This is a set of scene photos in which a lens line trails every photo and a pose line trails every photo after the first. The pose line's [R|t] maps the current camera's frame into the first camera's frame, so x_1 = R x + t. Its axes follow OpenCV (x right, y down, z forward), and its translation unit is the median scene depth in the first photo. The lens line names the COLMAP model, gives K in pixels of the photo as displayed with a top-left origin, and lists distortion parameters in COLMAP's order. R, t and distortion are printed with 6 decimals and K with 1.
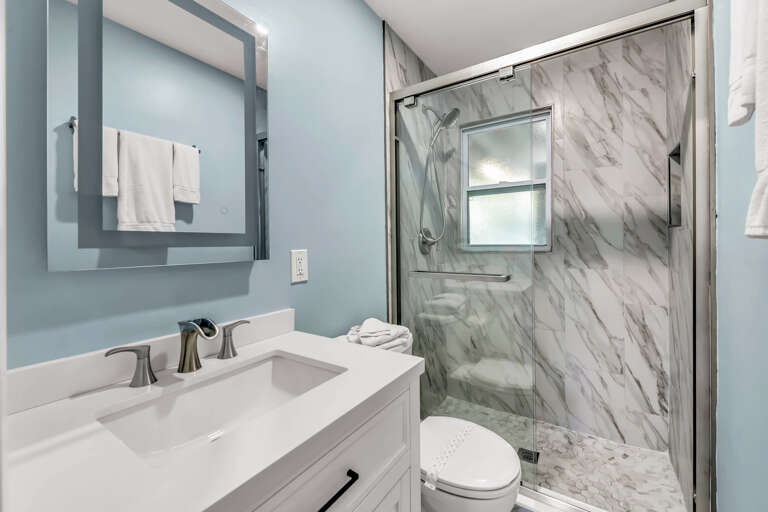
lens RADIAL K [[317.7, 0, 383.1], [0, 317.7, 245.5], [0, 0, 1]] dist [0.000362, 0.000045]
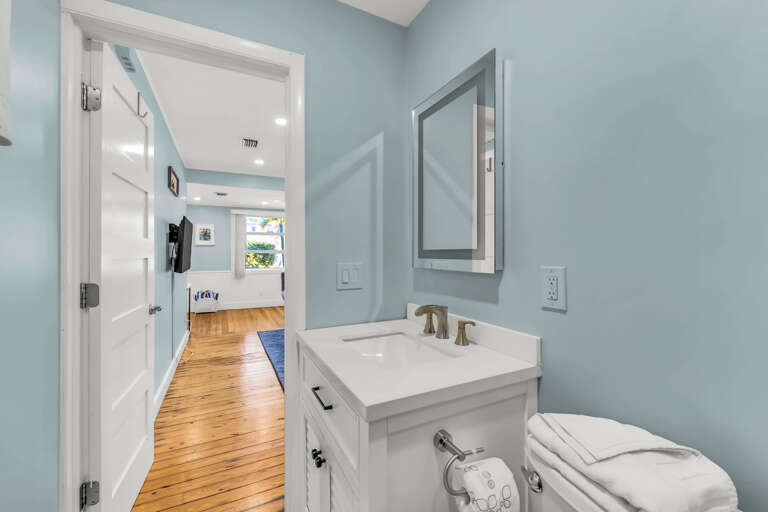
lens RADIAL K [[317.7, 0, 383.1], [0, 317.7, 245.5], [0, 0, 1]] dist [0.000362, 0.000045]
pose [[-0.493810, -0.001564, -0.869568, 0.616277], [-0.000166, 0.999999, -0.001704, -0.035999], [0.869570, -0.000697, -0.493810, 1.049422]]
